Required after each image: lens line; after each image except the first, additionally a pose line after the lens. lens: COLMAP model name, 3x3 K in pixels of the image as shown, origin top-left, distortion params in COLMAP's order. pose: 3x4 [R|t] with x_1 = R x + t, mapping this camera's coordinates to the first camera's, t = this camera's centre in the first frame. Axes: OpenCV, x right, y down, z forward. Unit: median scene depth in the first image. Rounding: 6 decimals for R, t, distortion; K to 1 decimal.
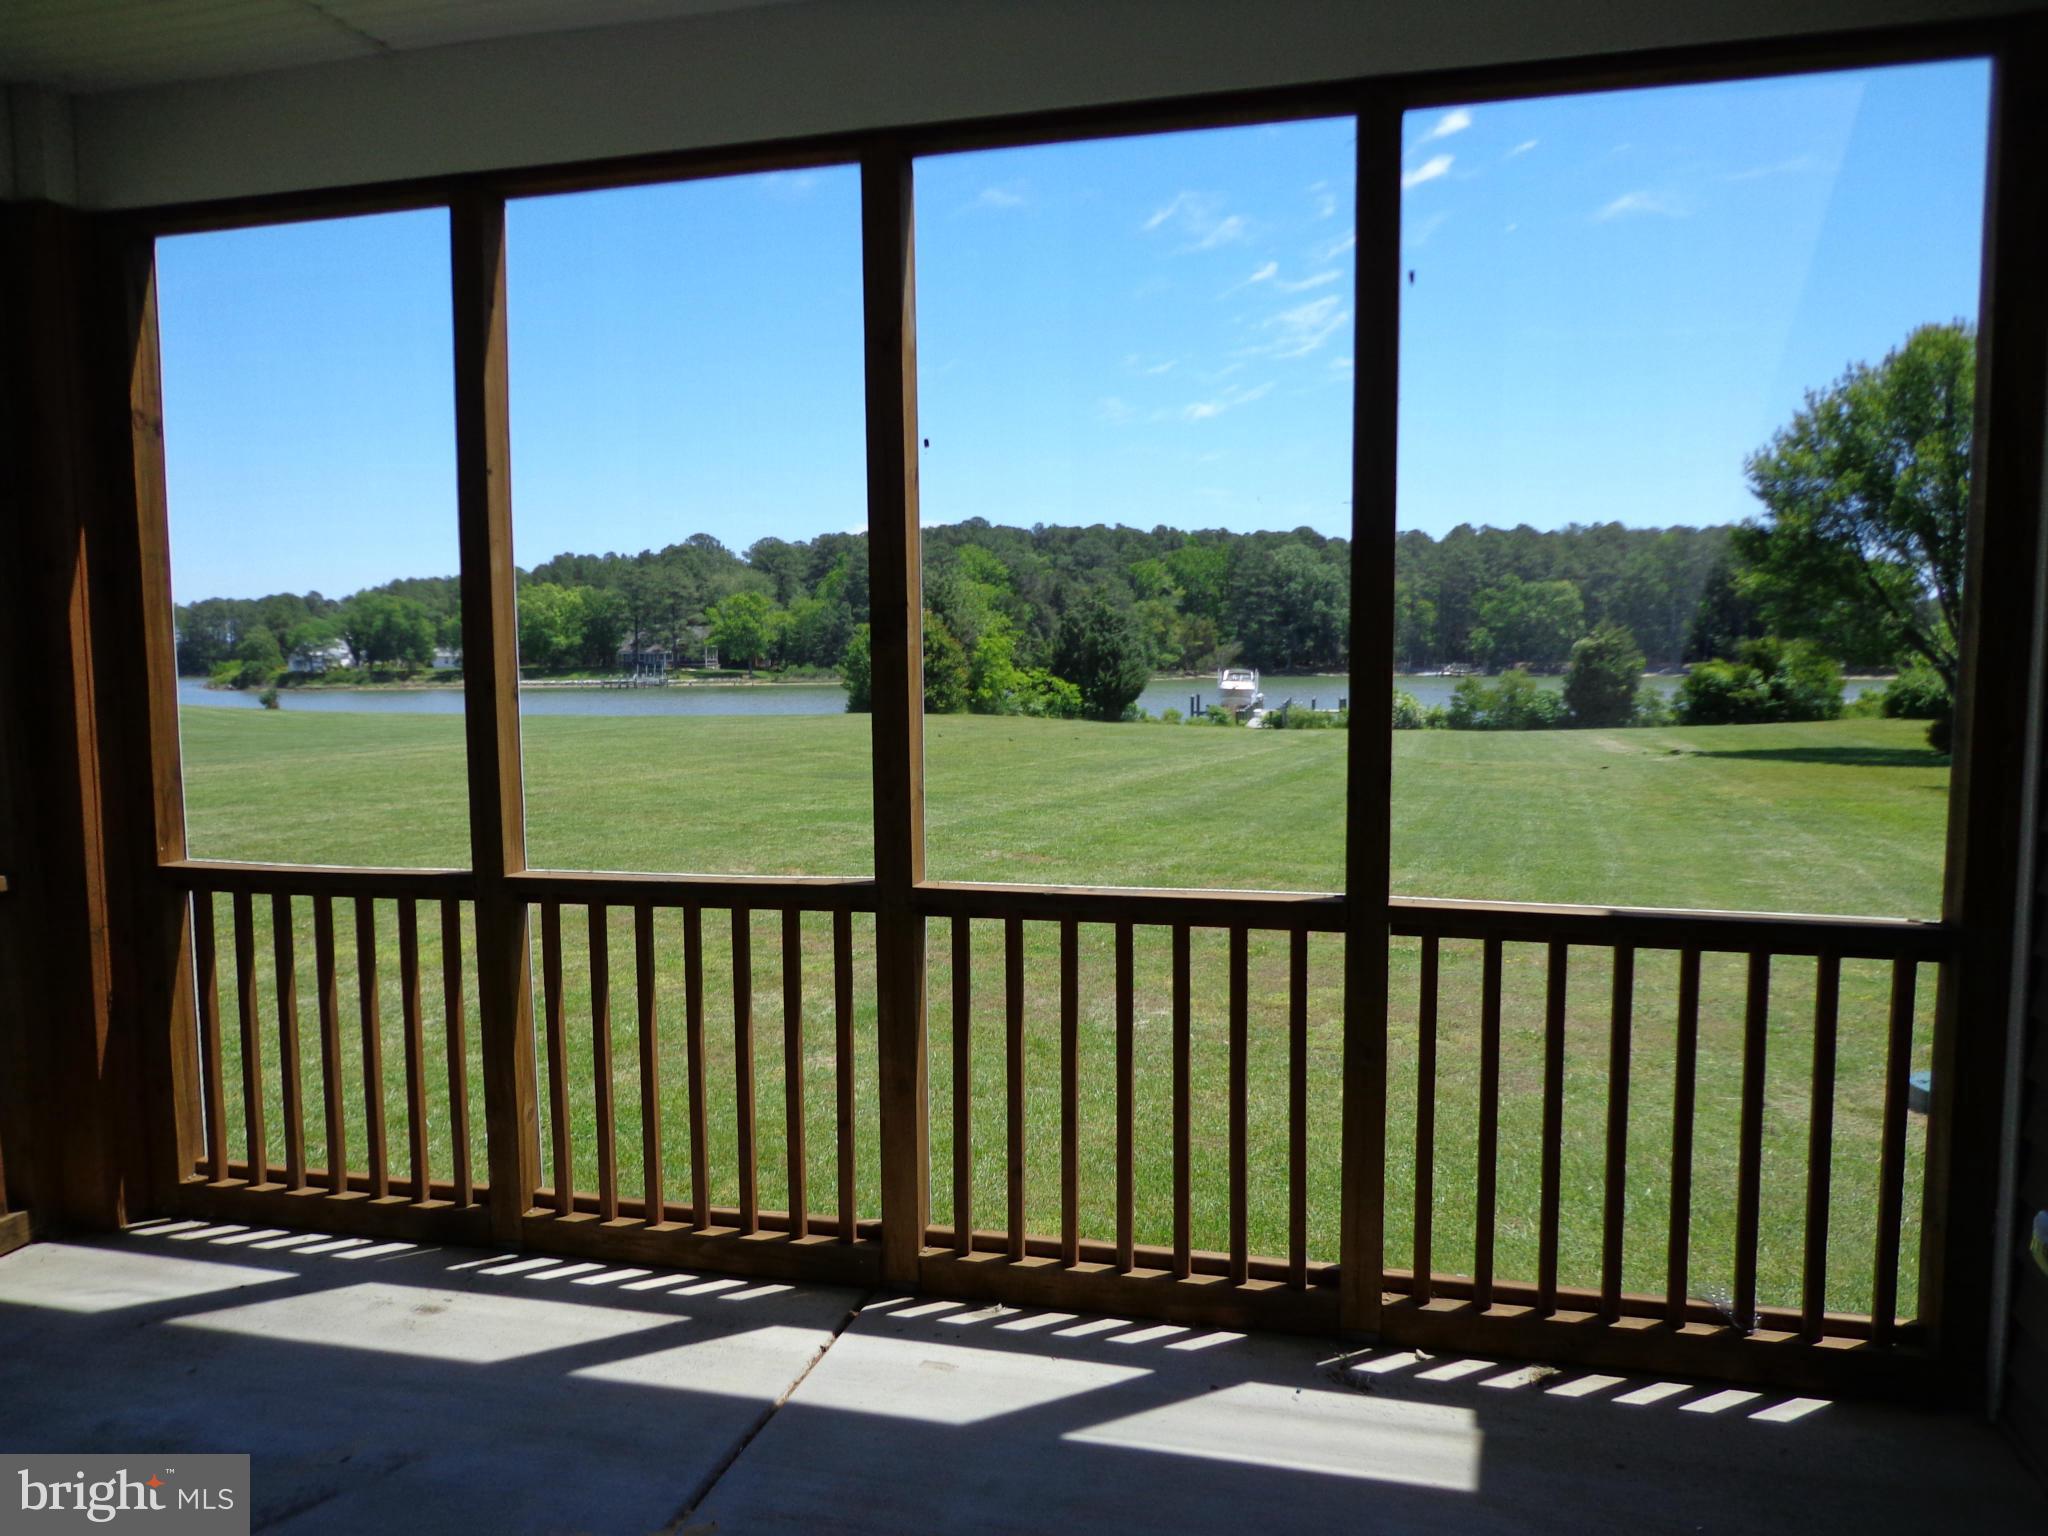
lens RADIAL K [[1505.8, 0, 1013.9], [0, 1505.8, 764.1], [0, 0, 1]] dist [-0.029613, 0.042995]
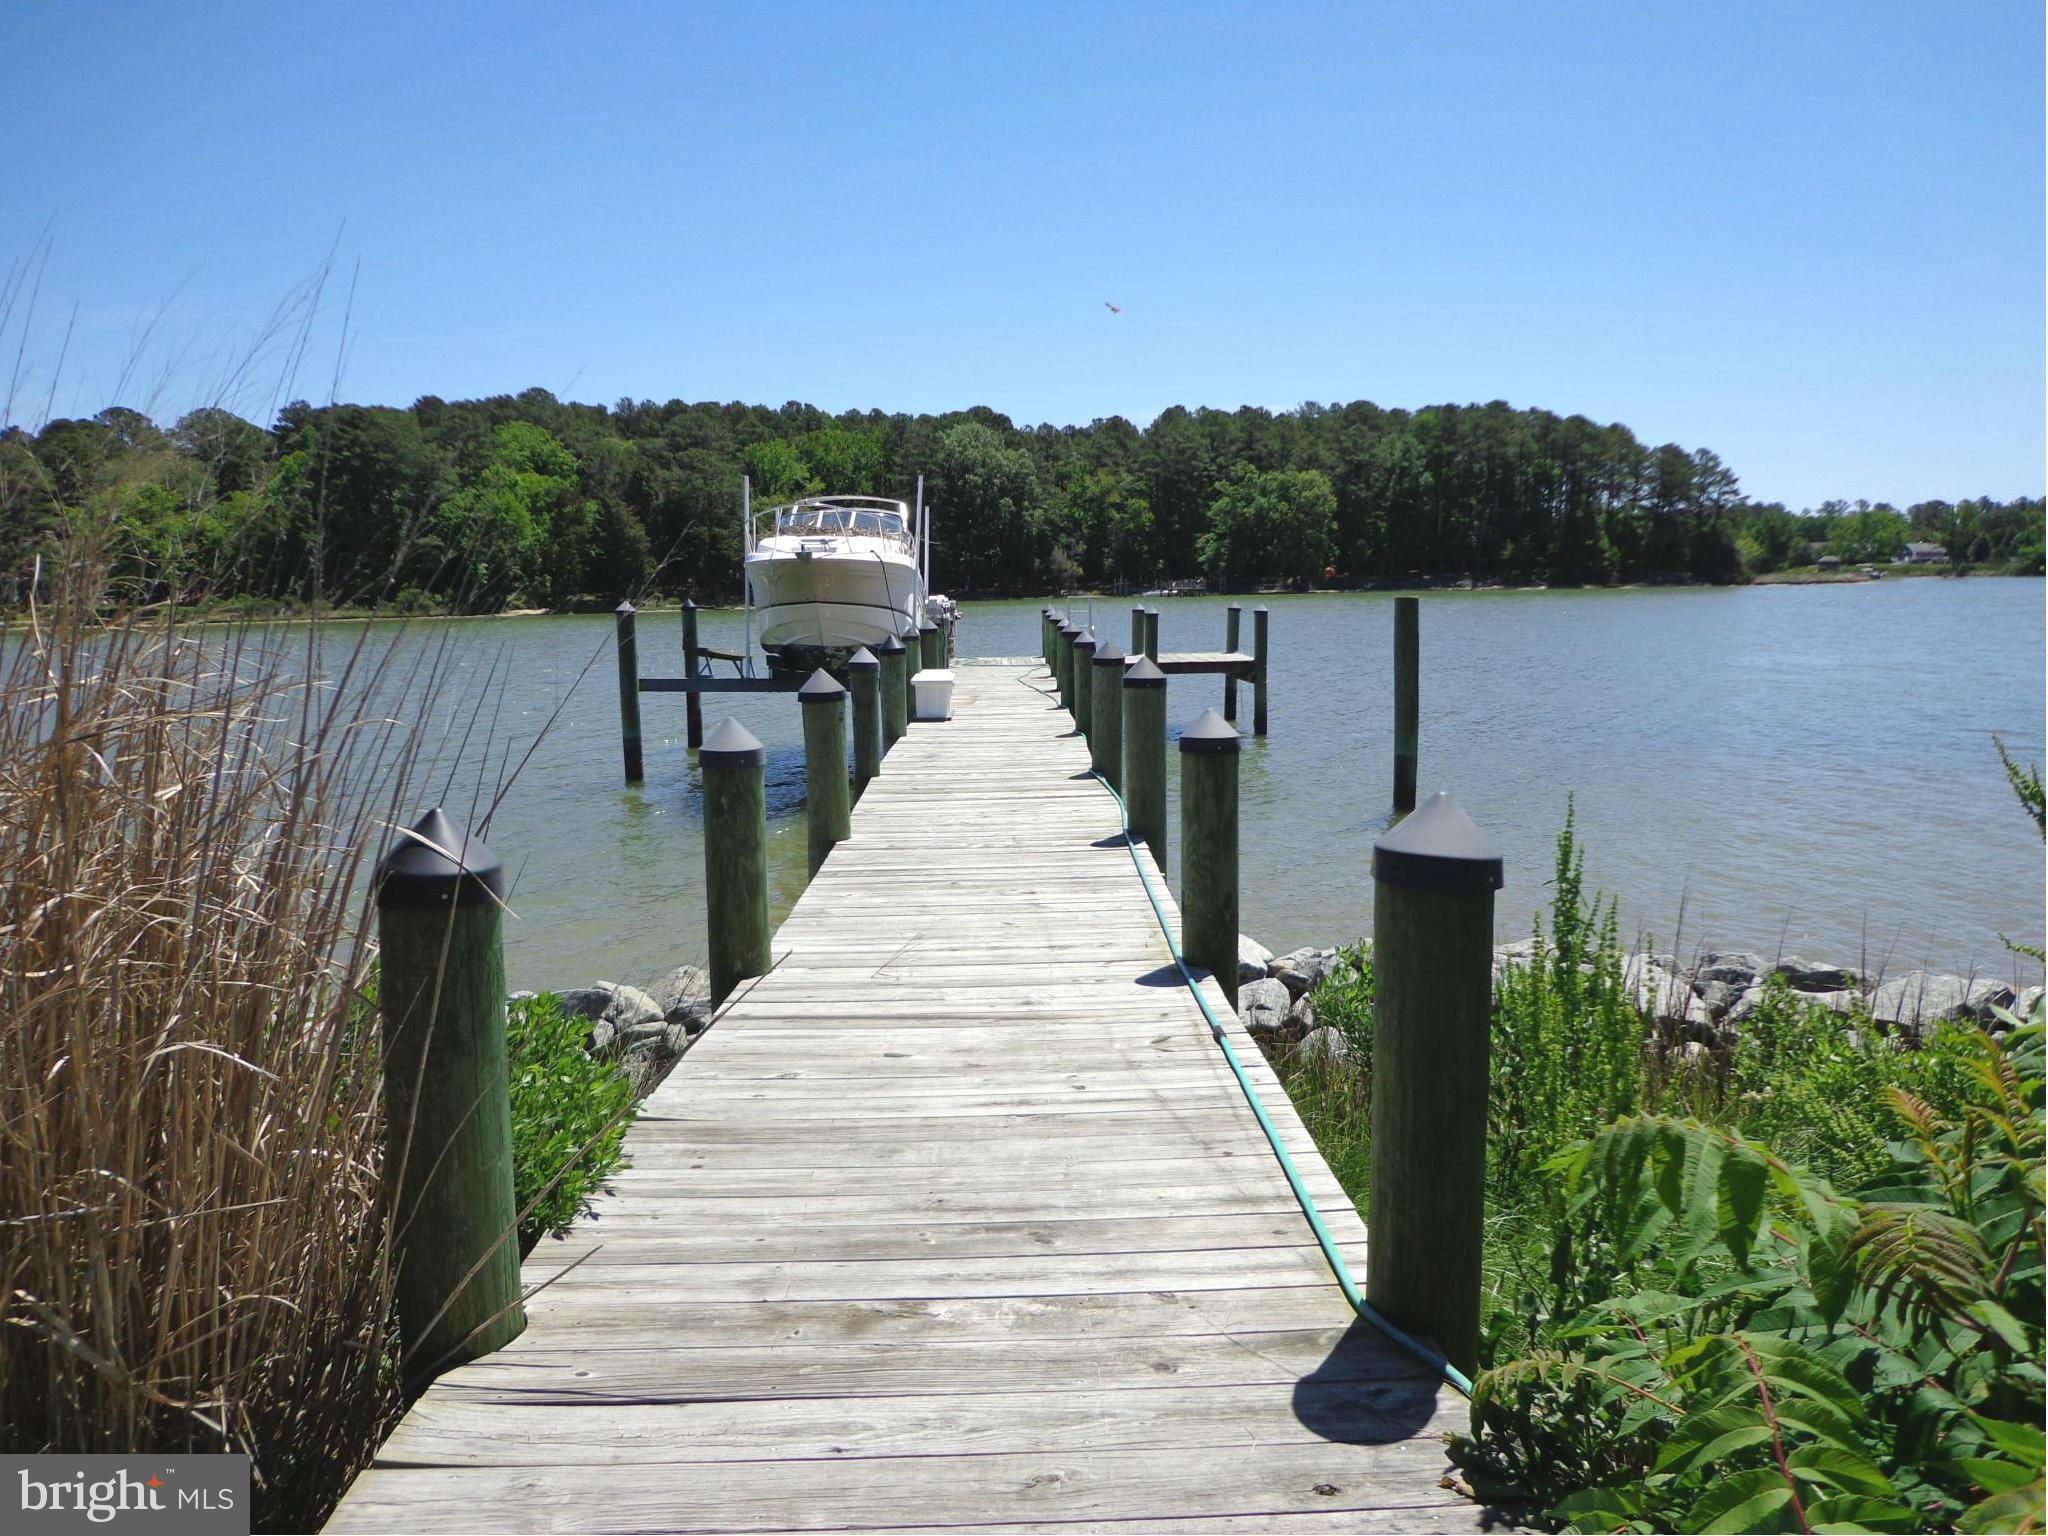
lens RADIAL K [[1552.5, 0, 1003.6], [0, 1552.5, 706.2], [0, 0, 1]] dist [0.006002, 0.042357]
pose [[0.977434, -0.033129, 0.208625, 0.036620], [0.032113, 0.999450, 0.008252, -0.011401], [-0.208784, -0.001366, 0.977961, 0.239991]]
